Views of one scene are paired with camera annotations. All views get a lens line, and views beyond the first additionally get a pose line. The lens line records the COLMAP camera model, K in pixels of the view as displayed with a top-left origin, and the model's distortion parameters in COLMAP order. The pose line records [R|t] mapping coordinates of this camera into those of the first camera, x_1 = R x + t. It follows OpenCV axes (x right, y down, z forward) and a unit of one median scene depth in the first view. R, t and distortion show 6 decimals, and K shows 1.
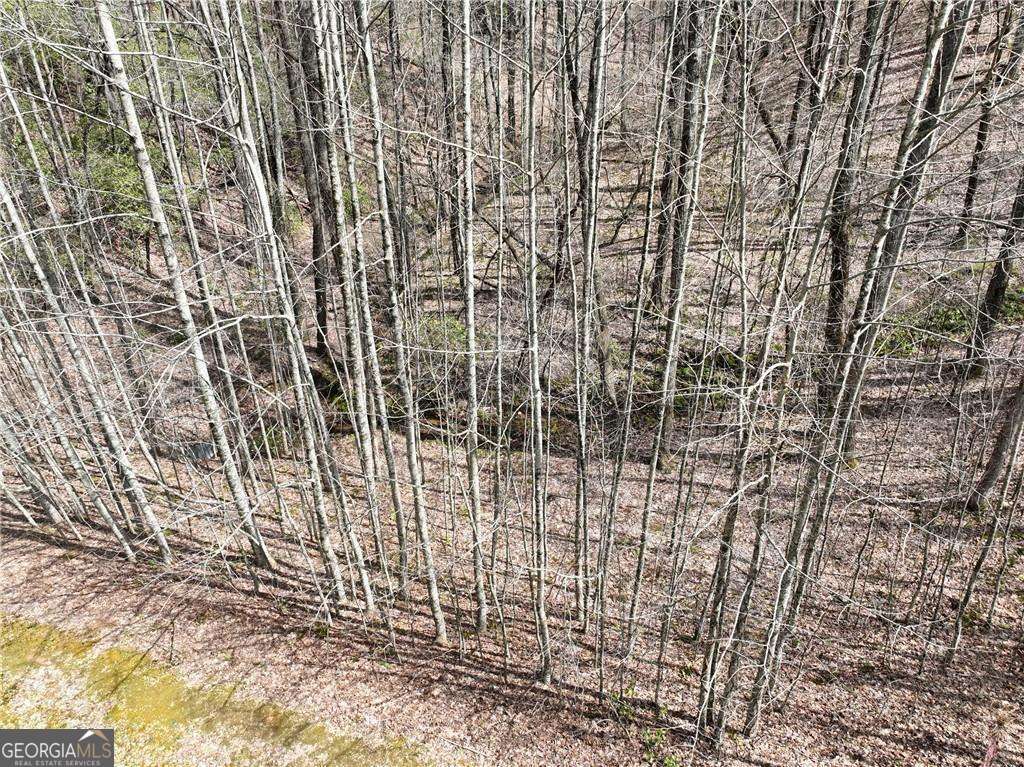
lens RADIAL K [[720.1, 0, 513.5], [0, 720.1, 380.8], [0, 0, 1]] dist [-0.001660, 0.019589]
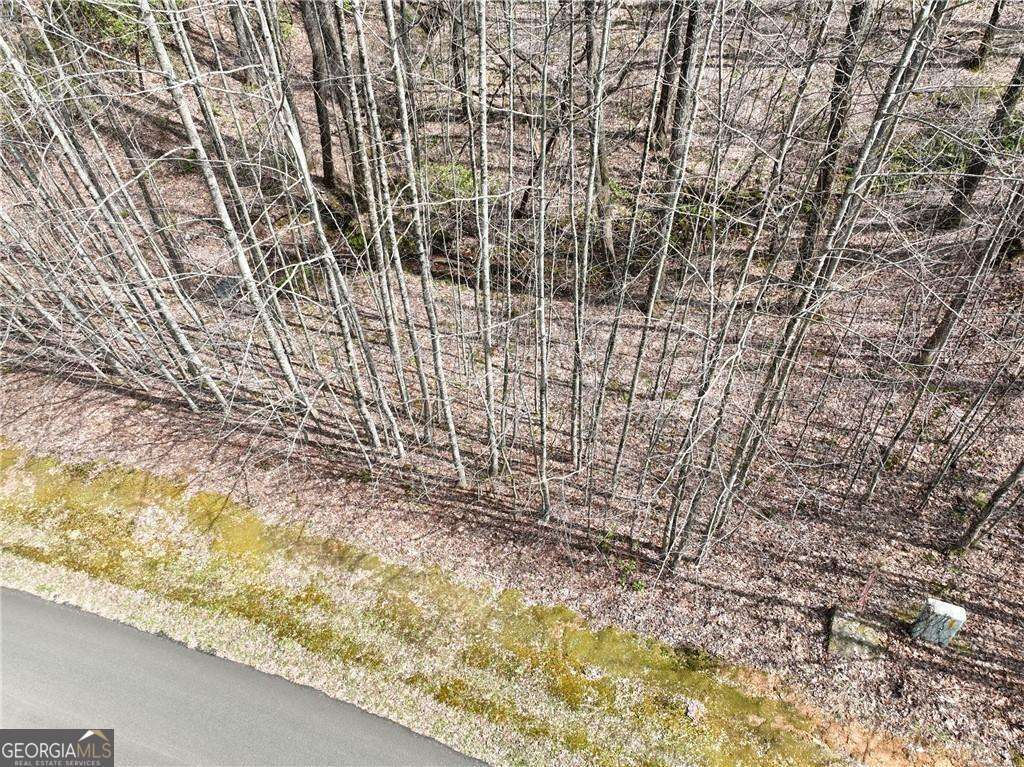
lens RADIAL K [[720.1, 0, 514.5], [0, 720.1, 380.2], [0, 0, 1]] dist [-0.001660, 0.019589]
pose [[0.999998, -0.000015, 0.002091, -0.012150], [-0.000633, 0.950899, 0.309500, -0.192781], [-0.001993, -0.309501, 0.950897, -0.124901]]
